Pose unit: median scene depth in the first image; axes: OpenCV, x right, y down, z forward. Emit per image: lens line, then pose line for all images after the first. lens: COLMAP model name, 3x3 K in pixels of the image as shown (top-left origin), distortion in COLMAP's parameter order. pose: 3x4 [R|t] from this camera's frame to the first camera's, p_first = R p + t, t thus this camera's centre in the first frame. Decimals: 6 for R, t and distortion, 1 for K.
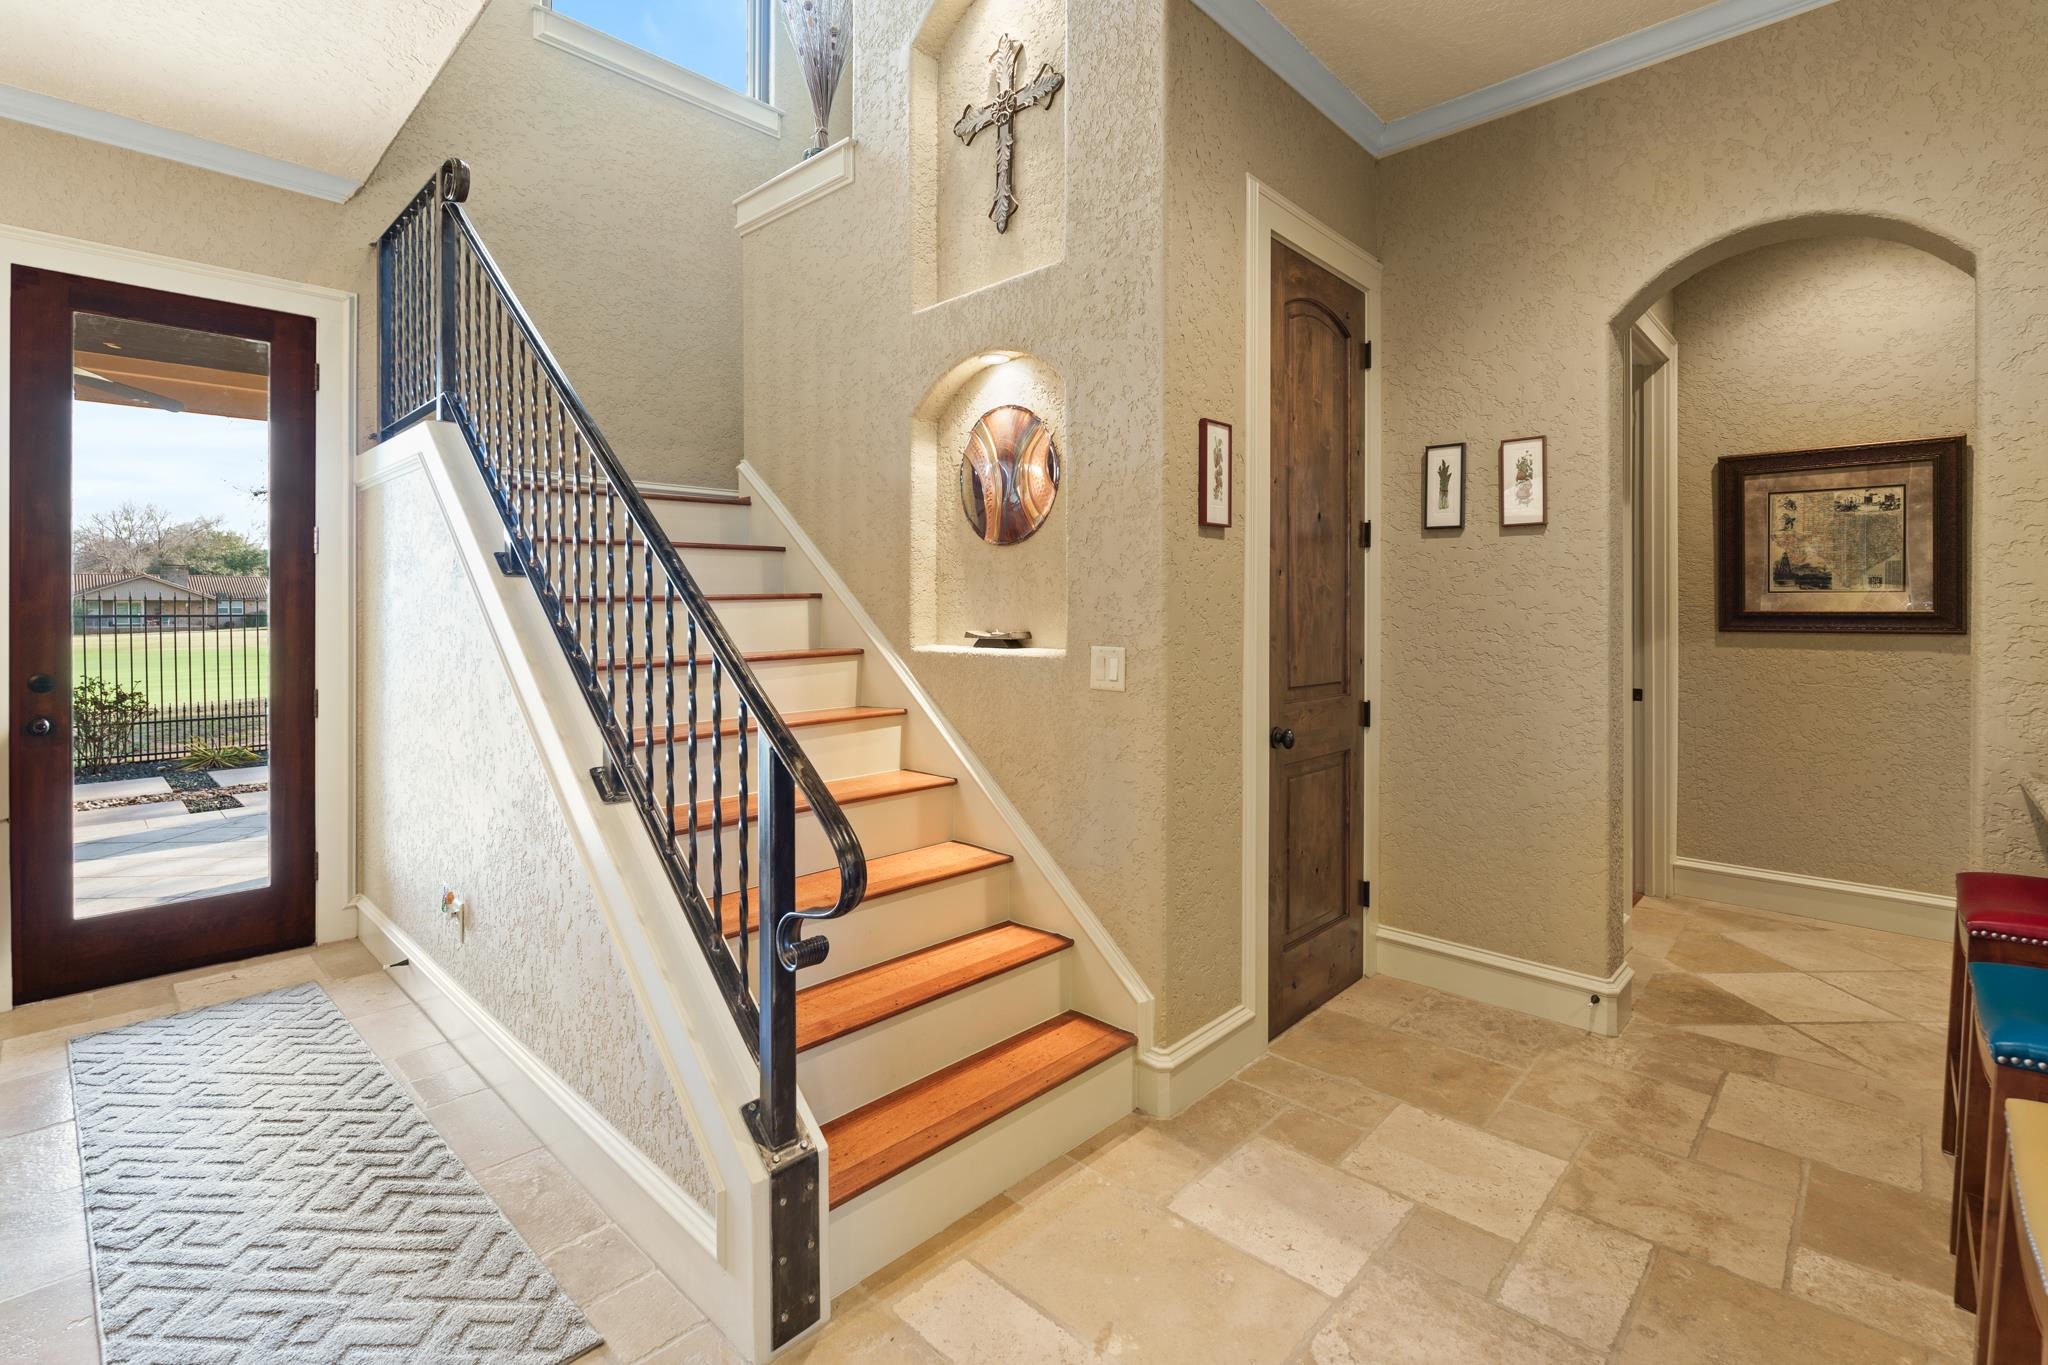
lens RADIAL K [[921.9, 0, 1006.5], [0, 921.9, 606.3], [0, 0, 1]] dist [-0.002894, -0.000031]
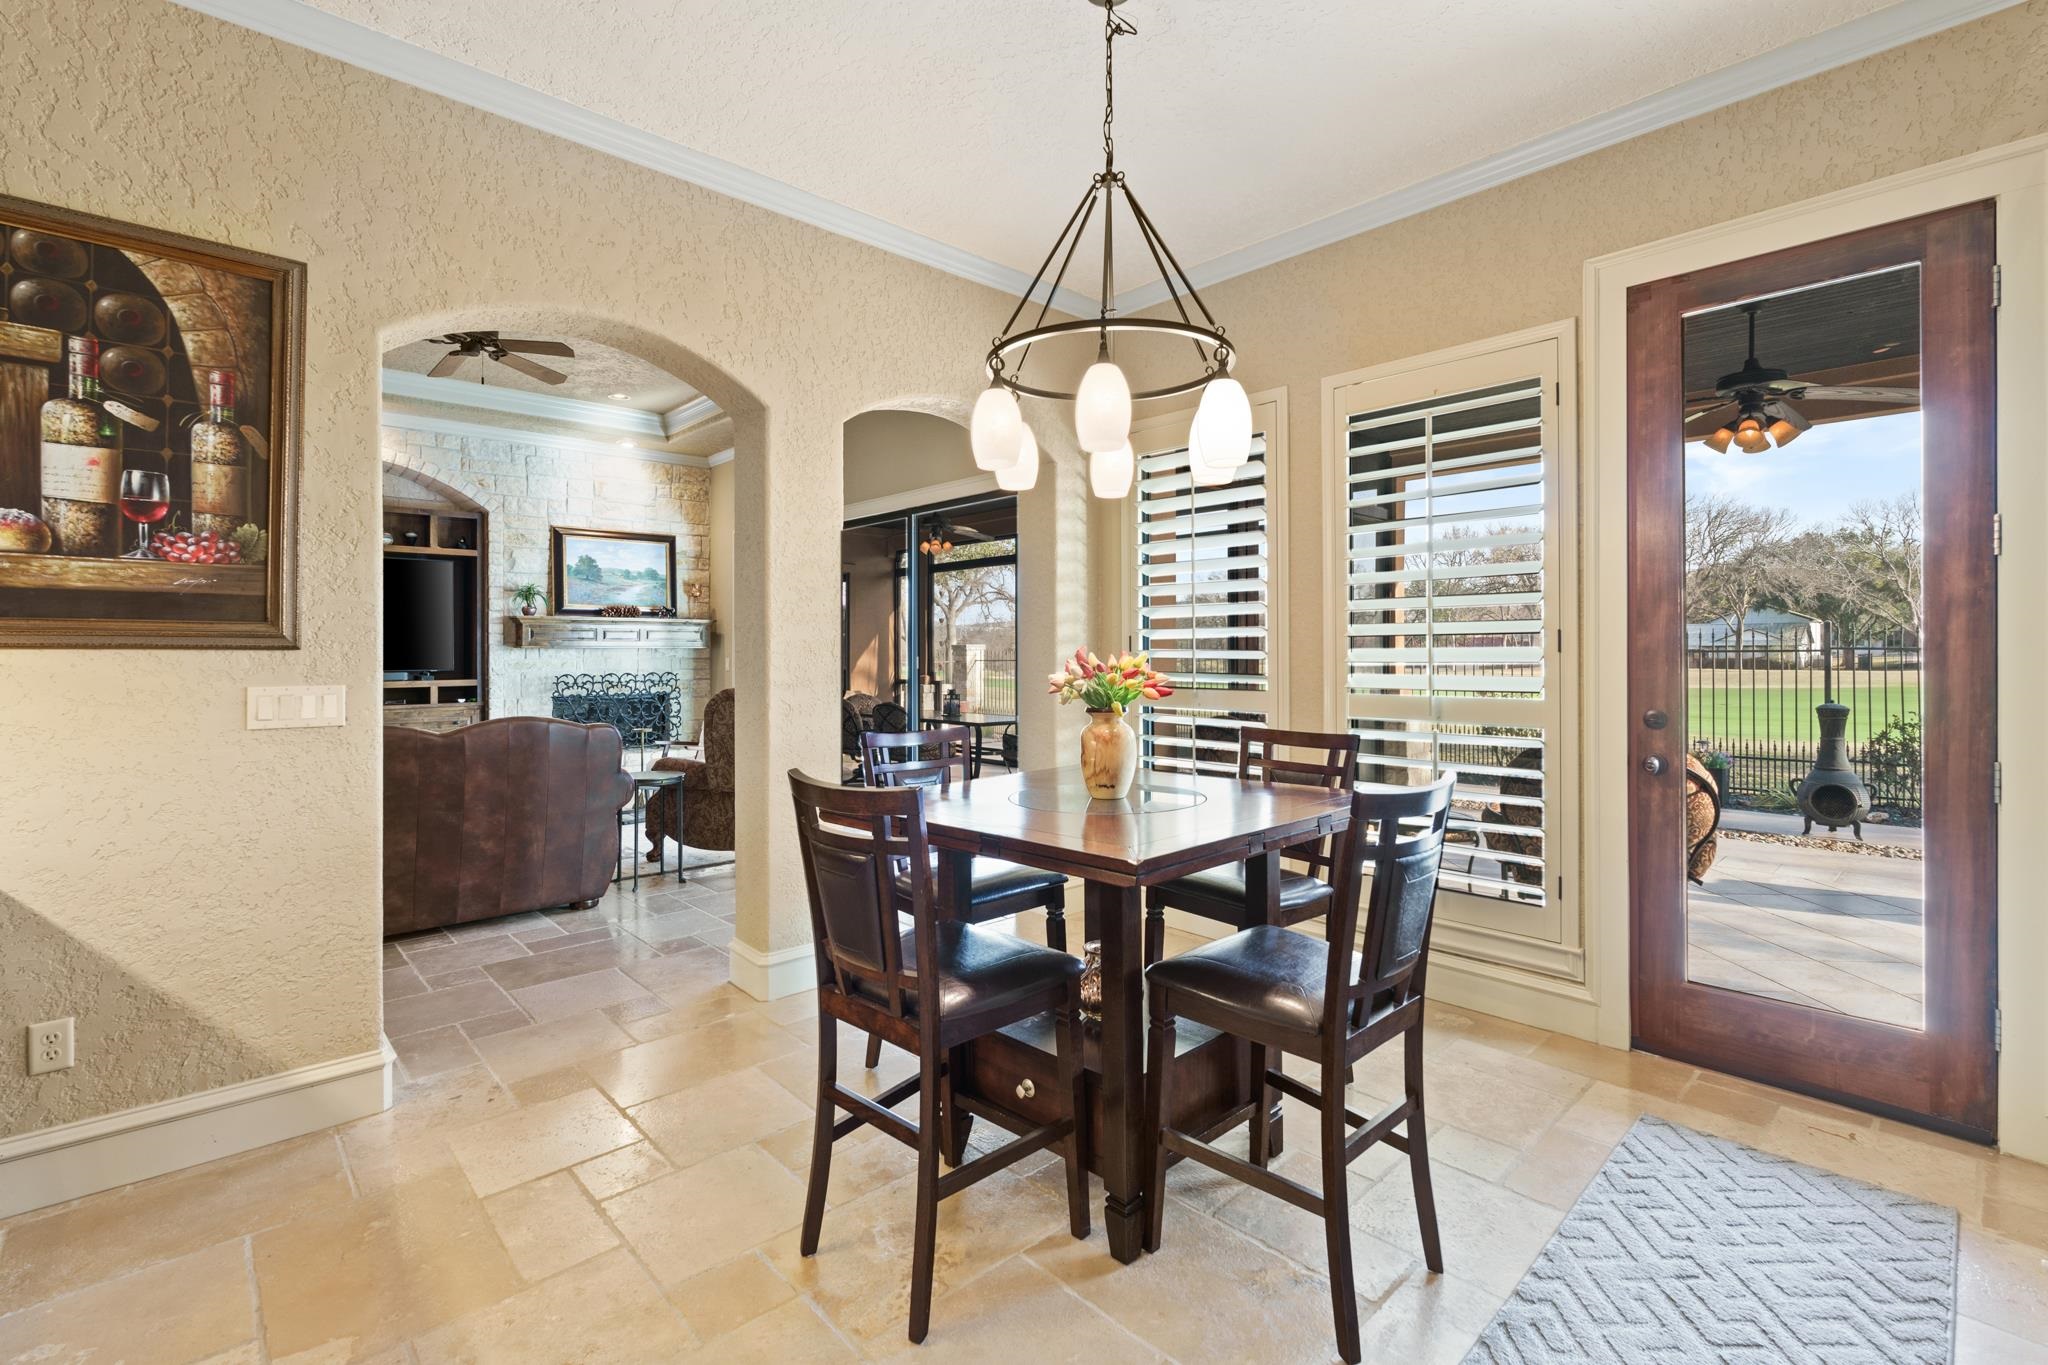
lens RADIAL K [[921.9, 0, 1014.7], [0, 921.9, 645.6], [0, 0, 1]] dist [-0.002894, -0.000031]
pose [[-0.049800, 0.000822, -0.998759, -0.066302], [0.008725, 0.999962, 0.000388, 0.001660], [0.998721, -0.008695, -0.049805, 0.347567]]
